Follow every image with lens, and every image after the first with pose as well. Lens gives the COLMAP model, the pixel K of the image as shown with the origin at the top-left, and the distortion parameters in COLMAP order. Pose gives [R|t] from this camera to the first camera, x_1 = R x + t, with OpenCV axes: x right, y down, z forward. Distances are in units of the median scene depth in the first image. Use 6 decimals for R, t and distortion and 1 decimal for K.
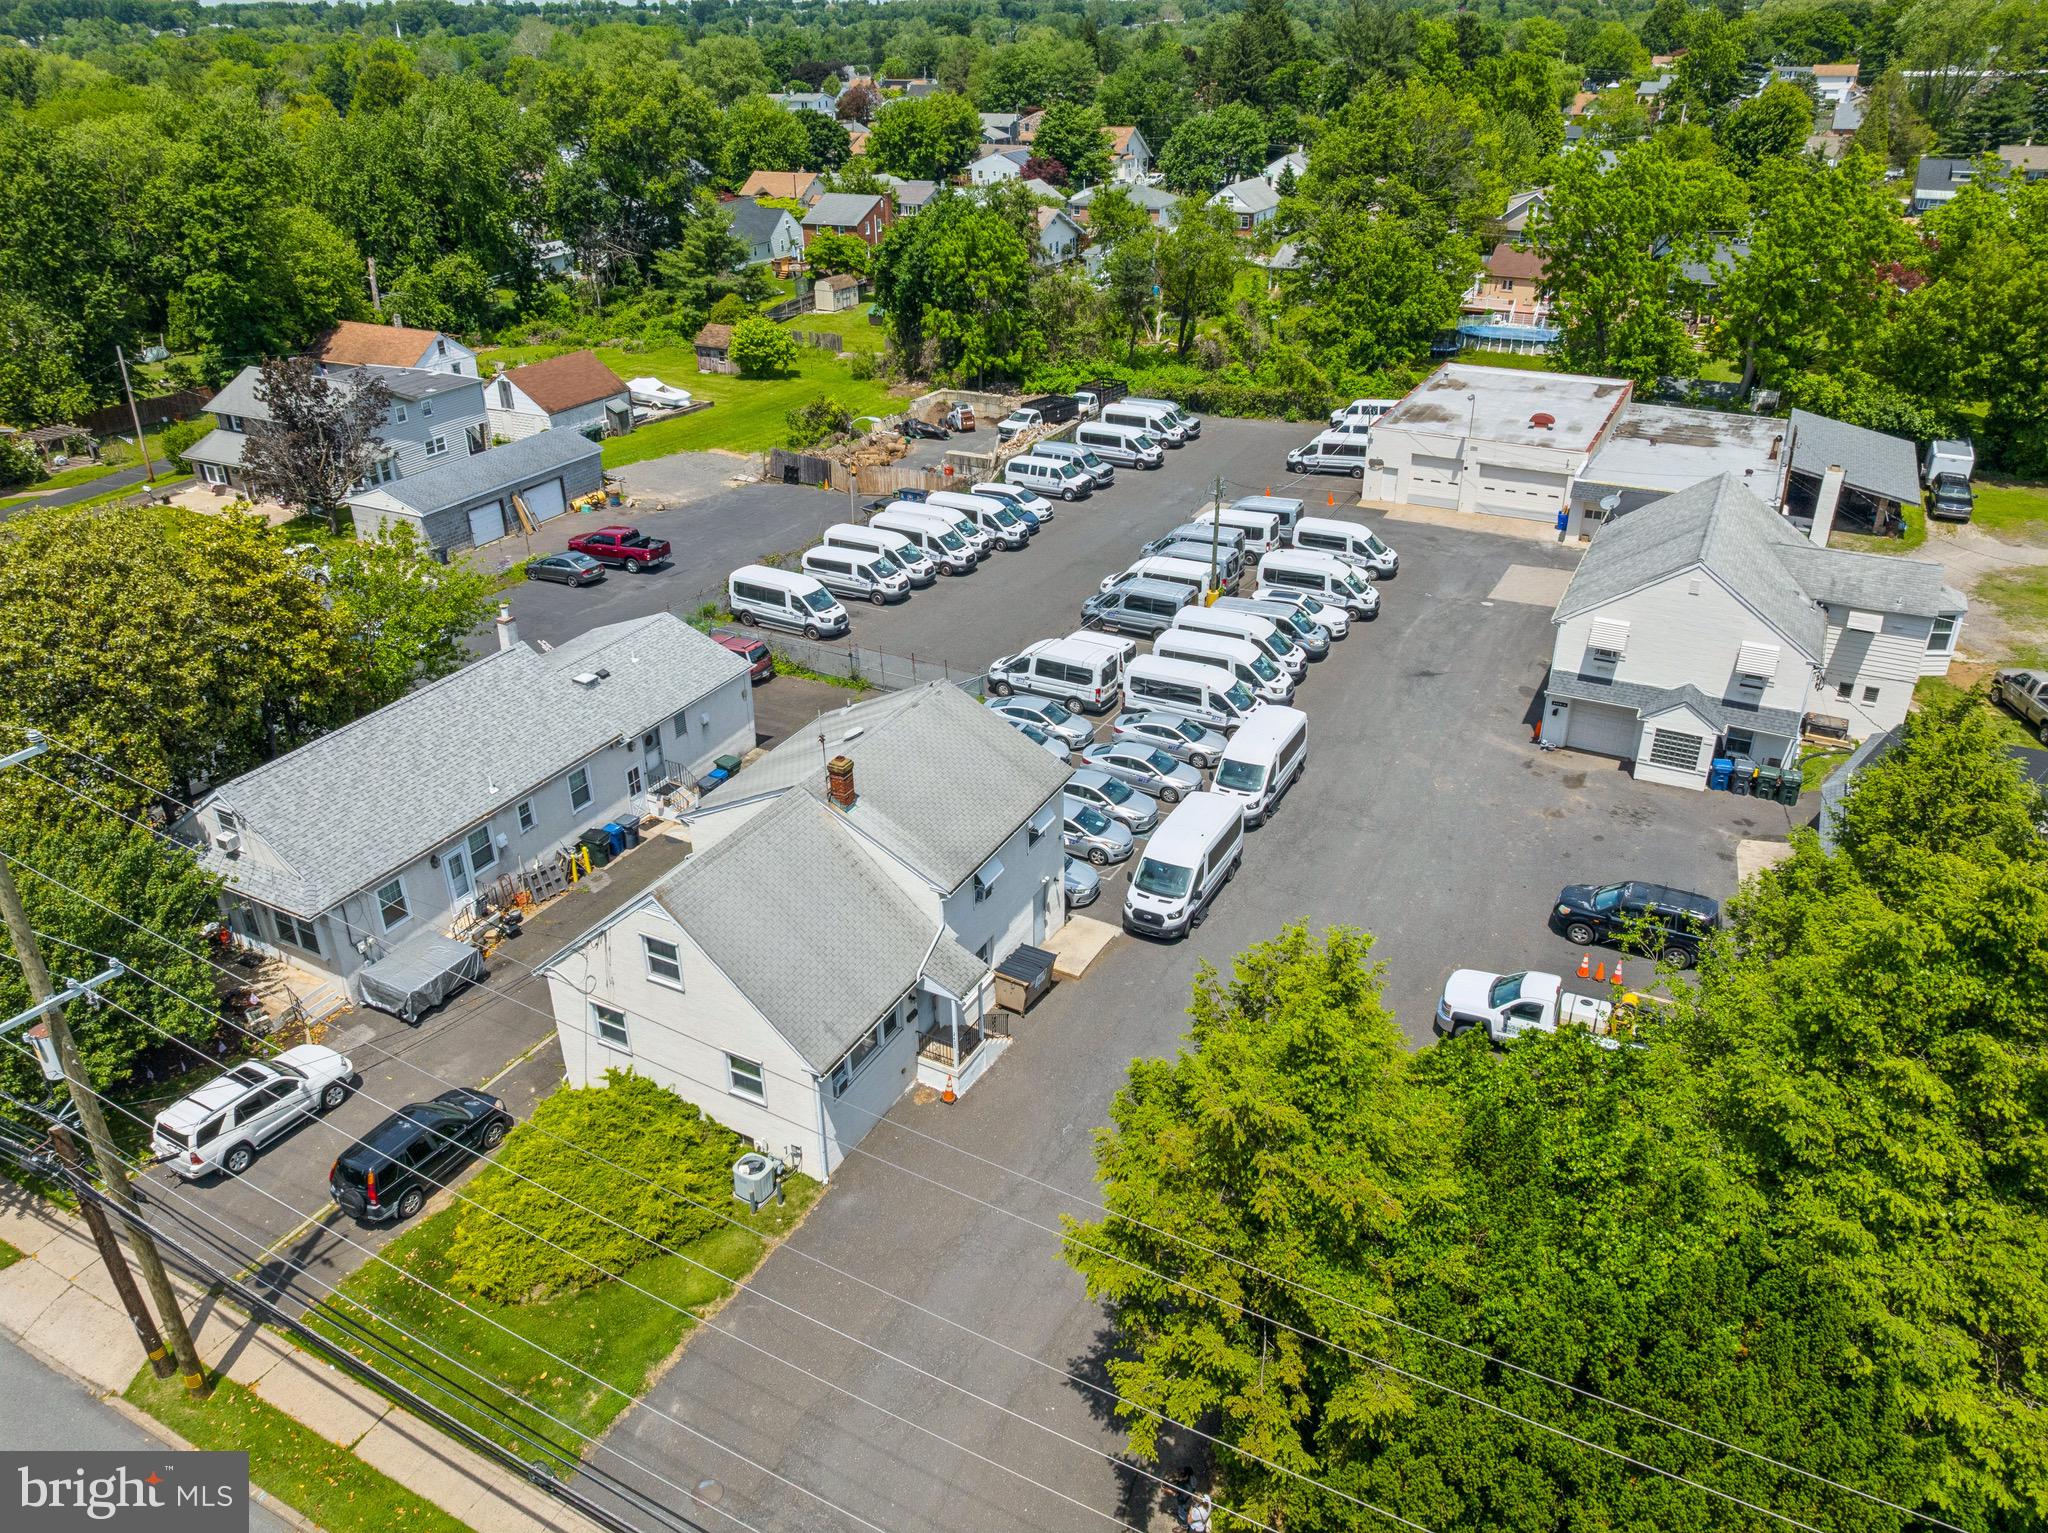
lens RADIAL K [[1436.1, 0, 1023.6], [0, 1436.1, 748.4], [0, 0, 1]] dist [-0.012100, -0.048364]
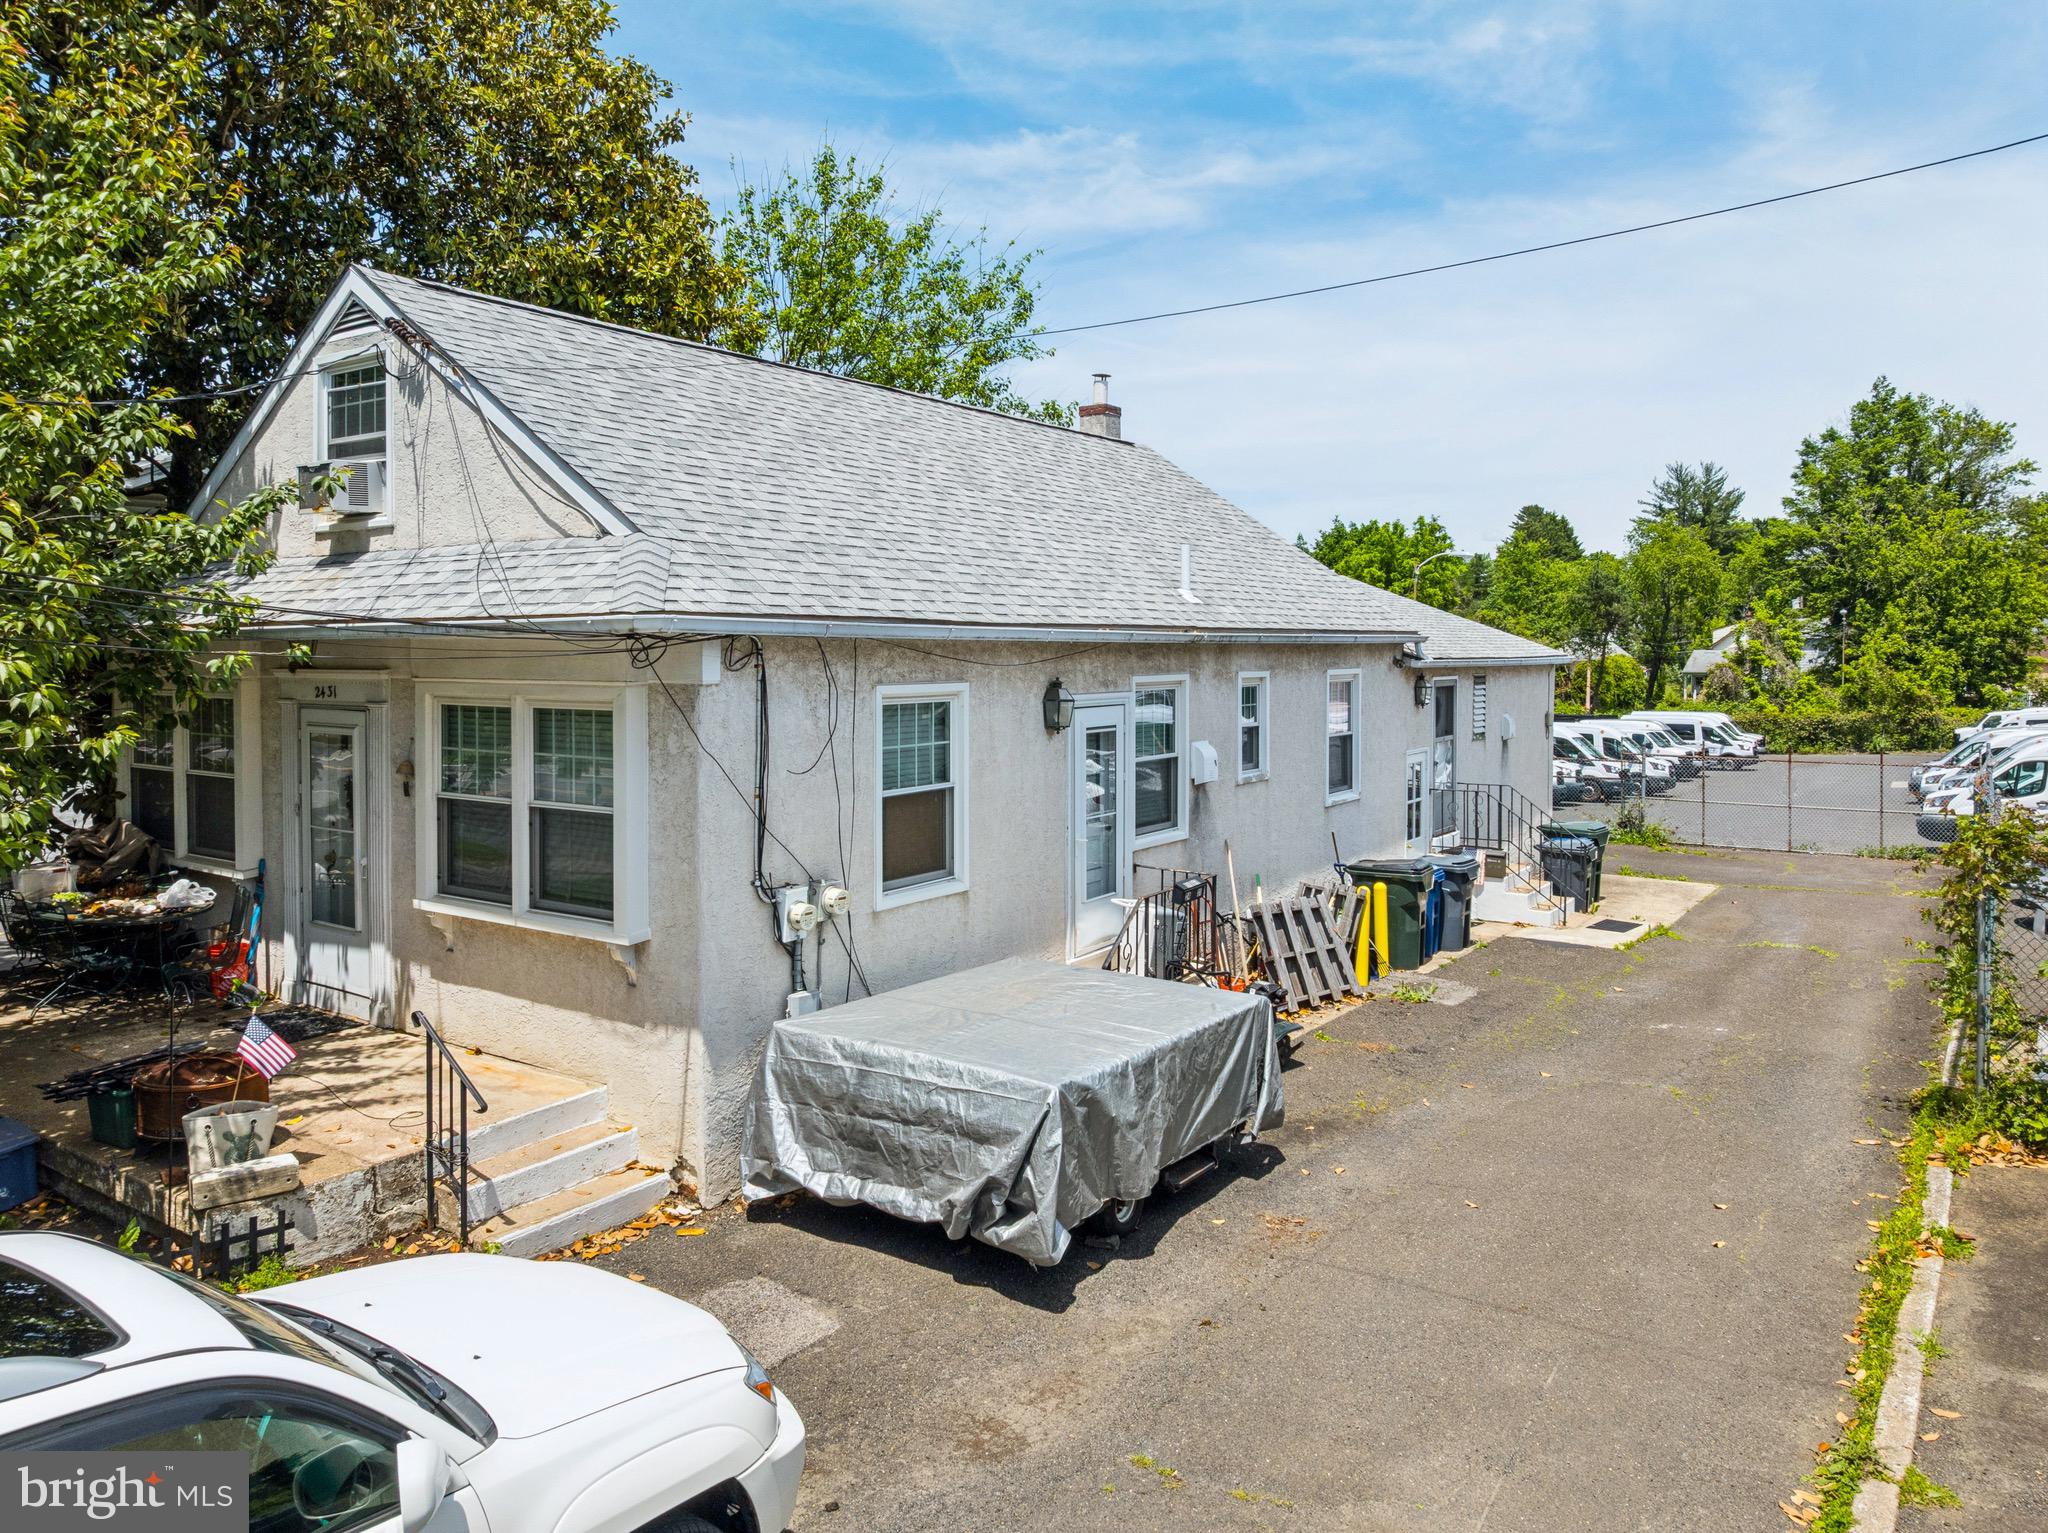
lens RADIAL K [[1470.7, 0, 1024.9], [0, 1470.7, 689.8], [0, 0, 1]] dist [-0.041067, 0.000019]
pose [[0.993432, 0.015667, -0.113350, -0.235830], [-0.062785, 0.902786, -0.425482, 0.117534], [0.095665, 0.429804, 0.897840, 0.460290]]
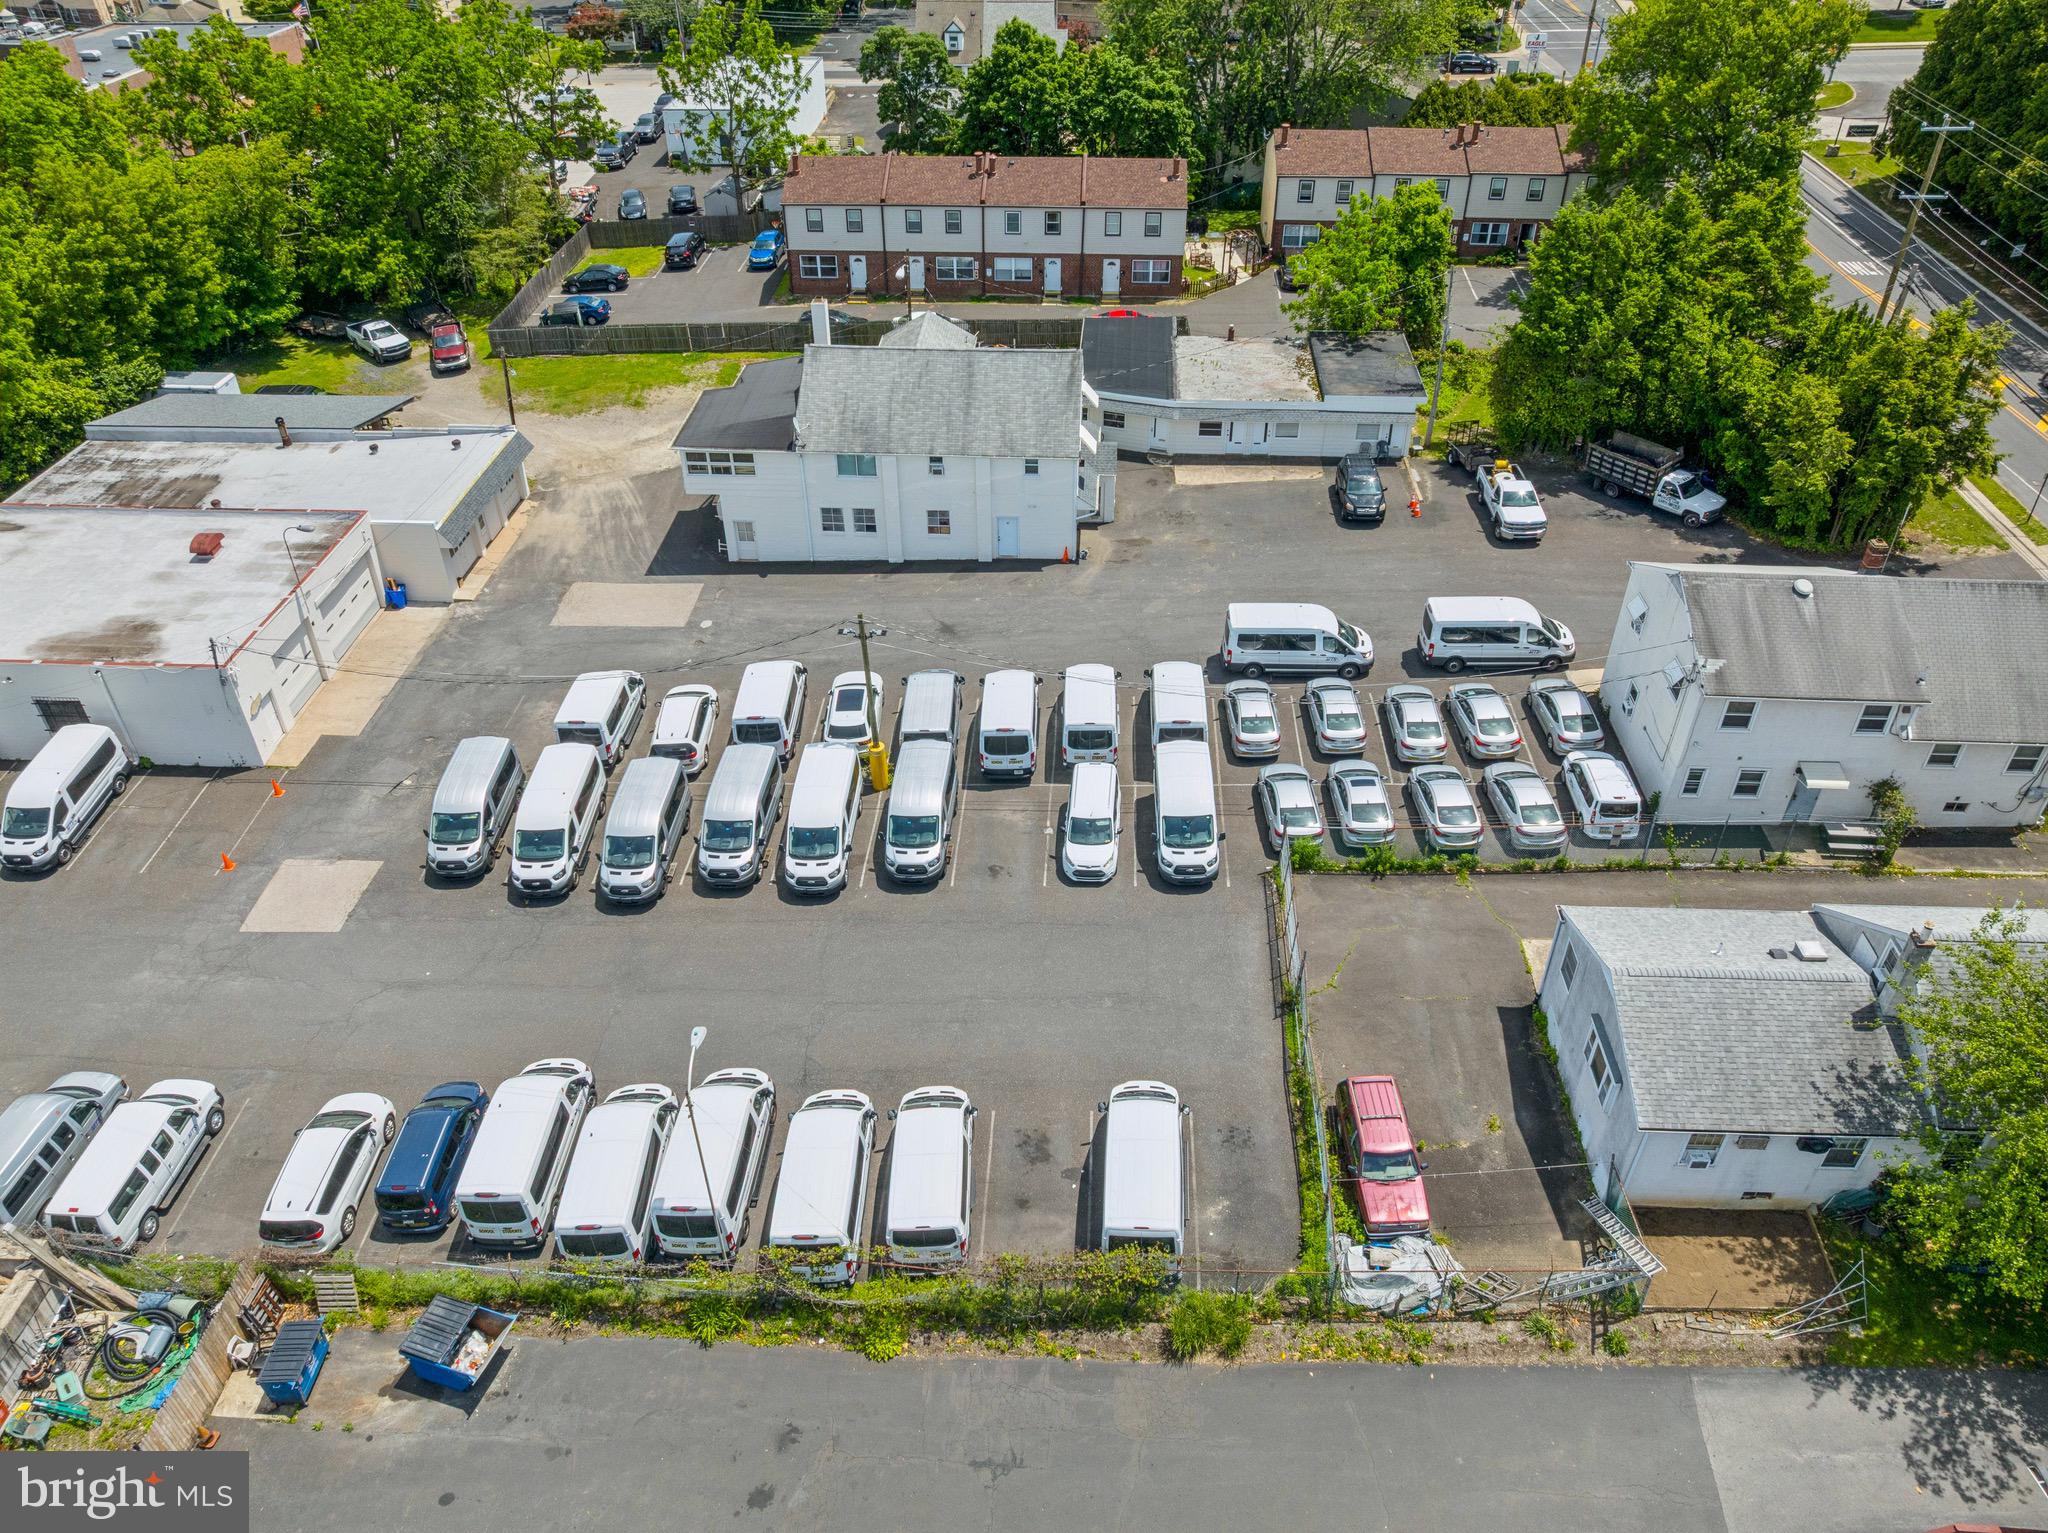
lens RADIAL K [[1441.8, 0, 1022.6], [0, 1441.8, 755.0], [0, 0, 1]] dist [-0.044921, 0.001883]
pose [[-0.416291, -0.532205, 0.737197, -0.457045], [0.422126, 0.604986, 0.675131, -0.577241], [-0.805302, 0.592241, -0.027193, 0.938777]]
